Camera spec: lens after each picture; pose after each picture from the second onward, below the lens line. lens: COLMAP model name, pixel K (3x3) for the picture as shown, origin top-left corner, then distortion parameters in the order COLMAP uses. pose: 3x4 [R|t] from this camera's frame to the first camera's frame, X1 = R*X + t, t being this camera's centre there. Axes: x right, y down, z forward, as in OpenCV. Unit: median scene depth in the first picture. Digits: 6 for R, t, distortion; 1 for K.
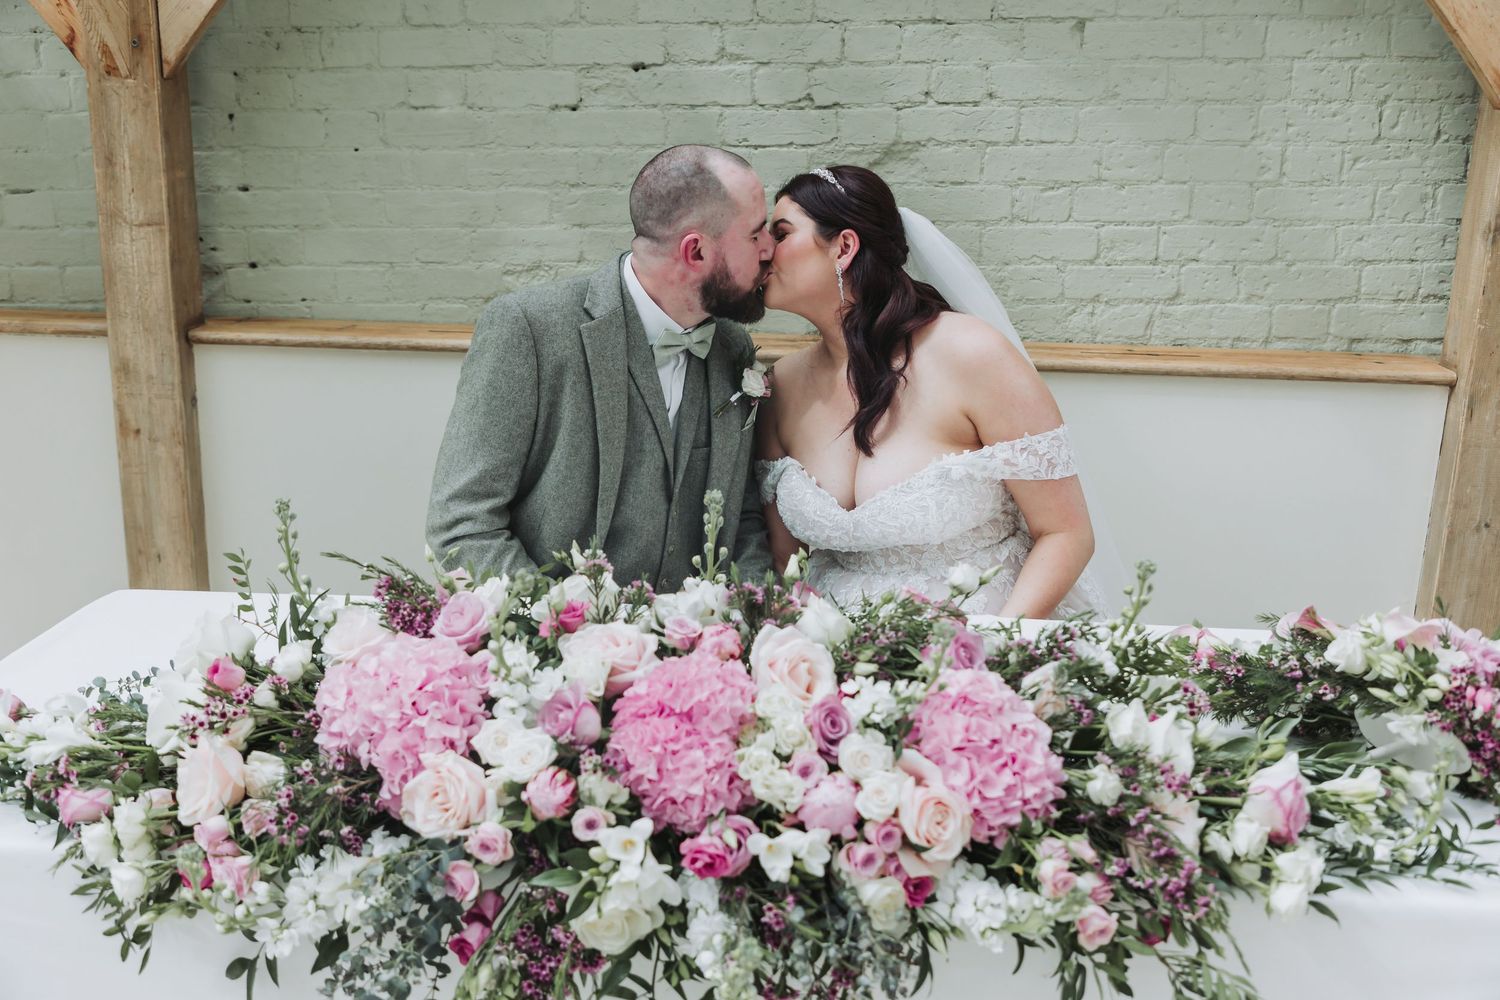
lens RADIAL K [[1491.9, 0, 750.8], [0, 1491.9, 498.7], [0, 0, 1]] dist [-0.001672, 0.000000]
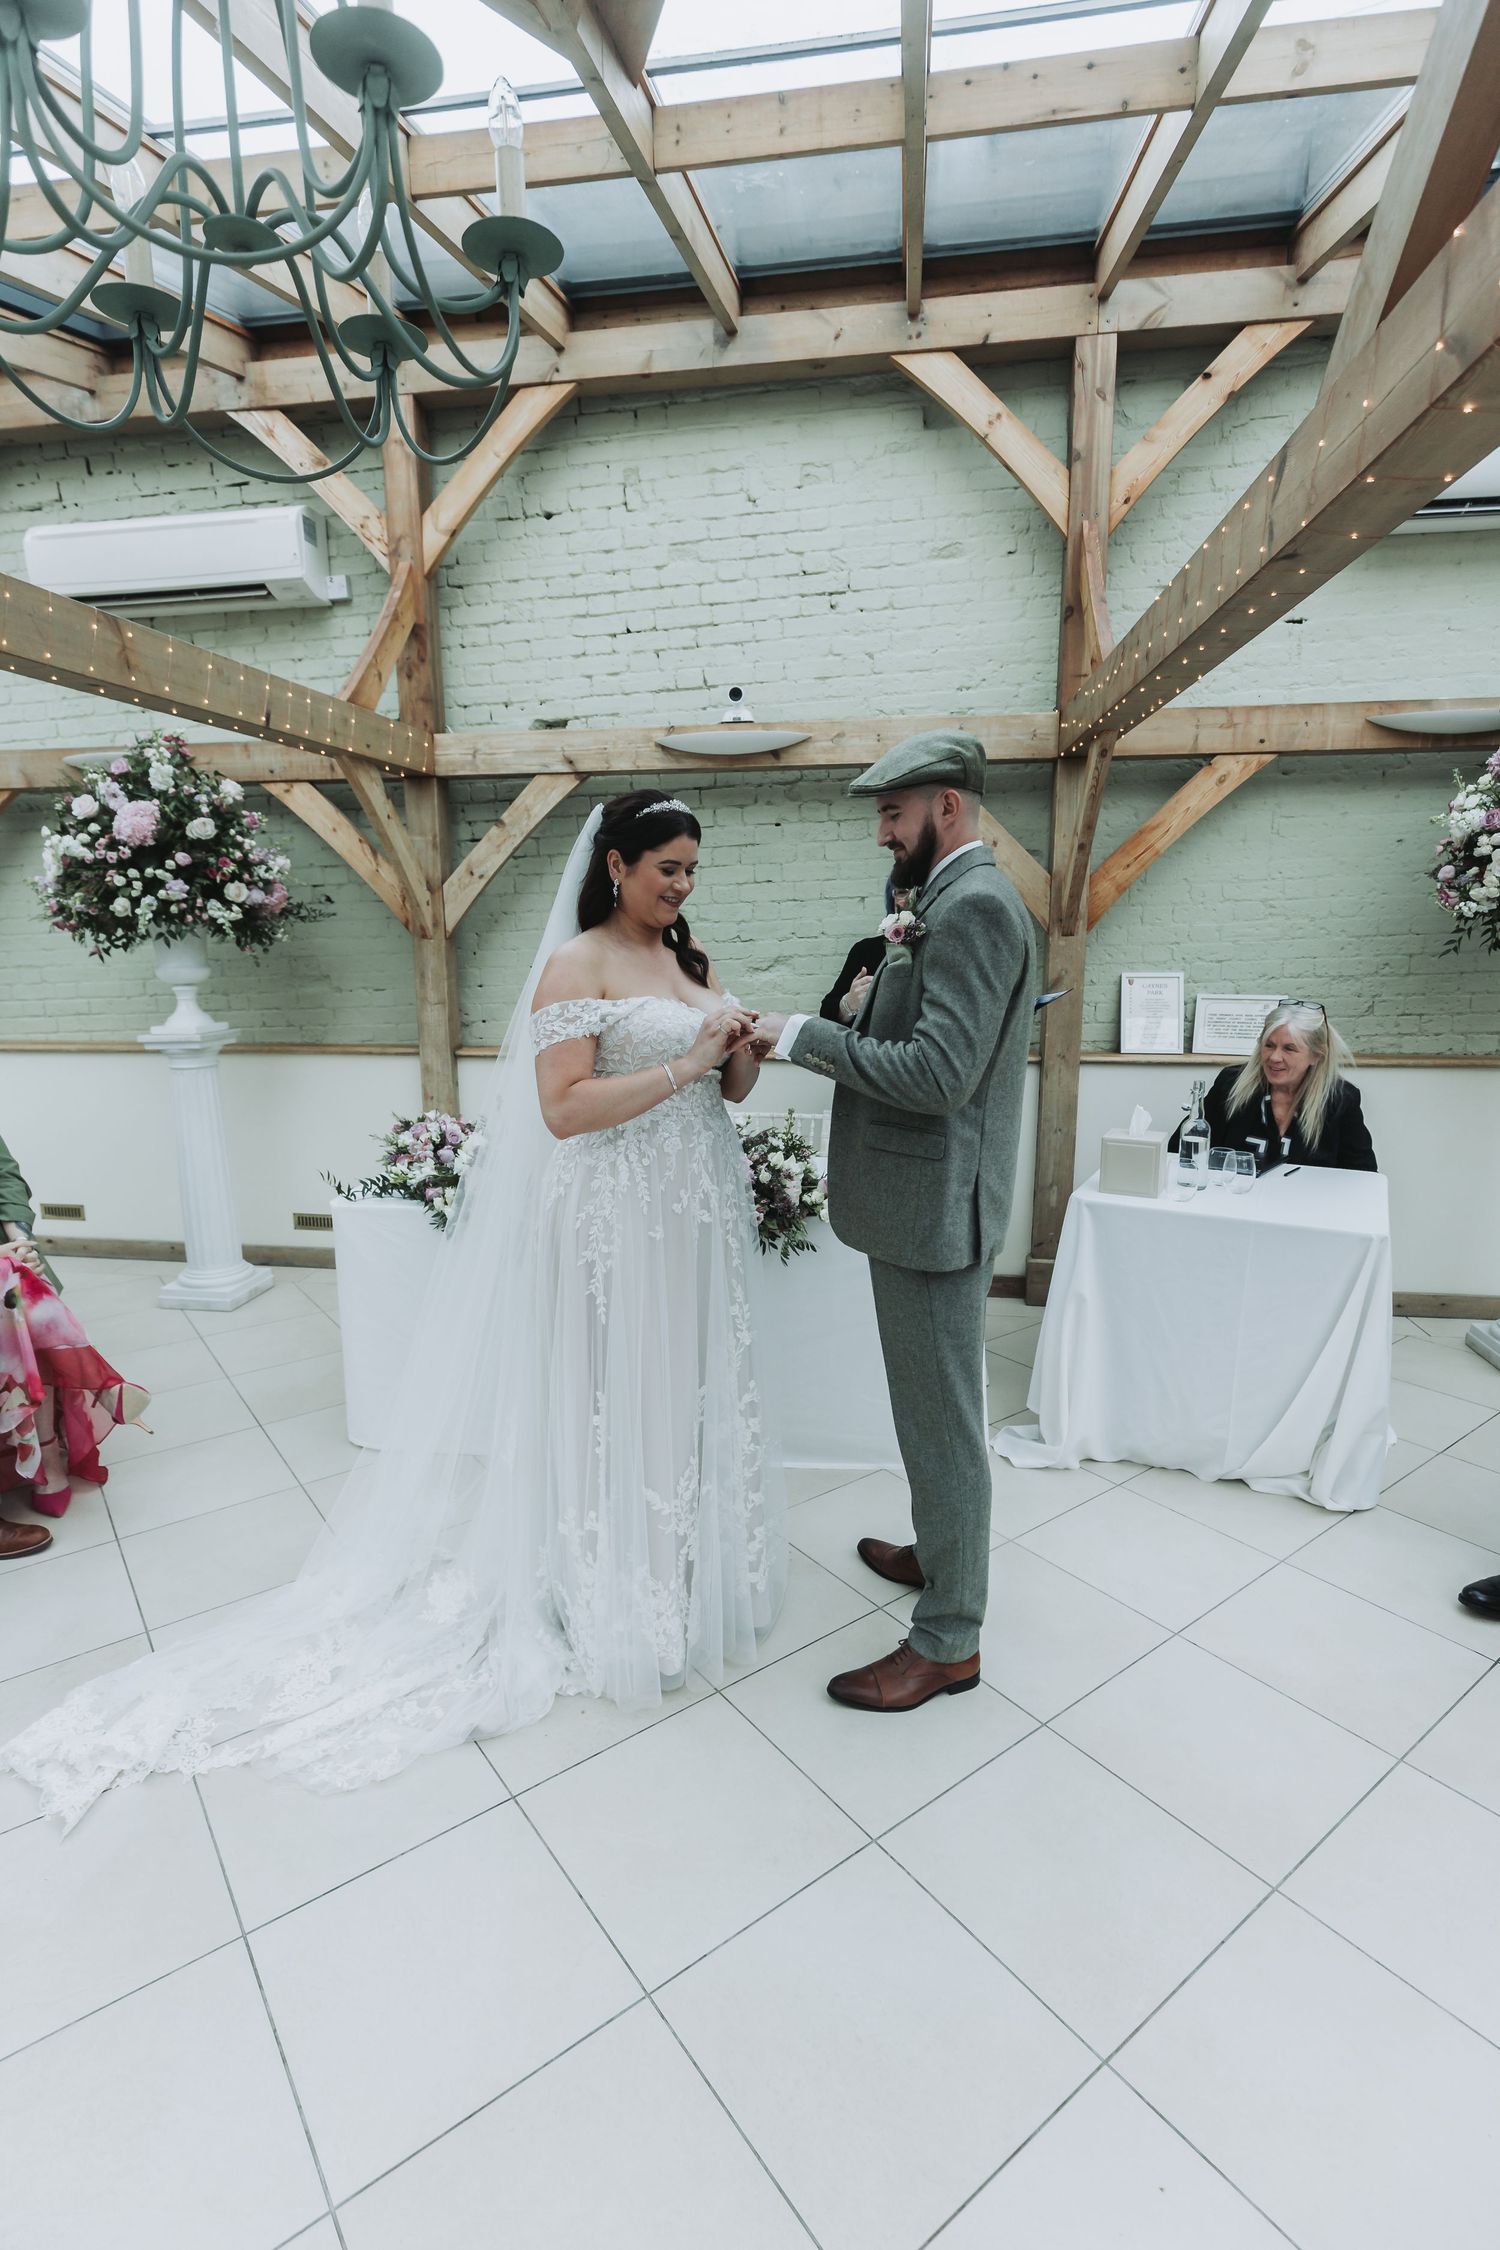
lens RADIAL K [[1147.0, 0, 747.4], [0, 1147.0, 1129.8], [0, 0, 1]] dist [0.000092, 0.000003]
pose [[0.996172, -0.016500, -0.085839, 0.196454], [0.010729, 0.997677, -0.067267, 0.123276], [0.086750, 0.066088, 0.994036, -0.643414]]
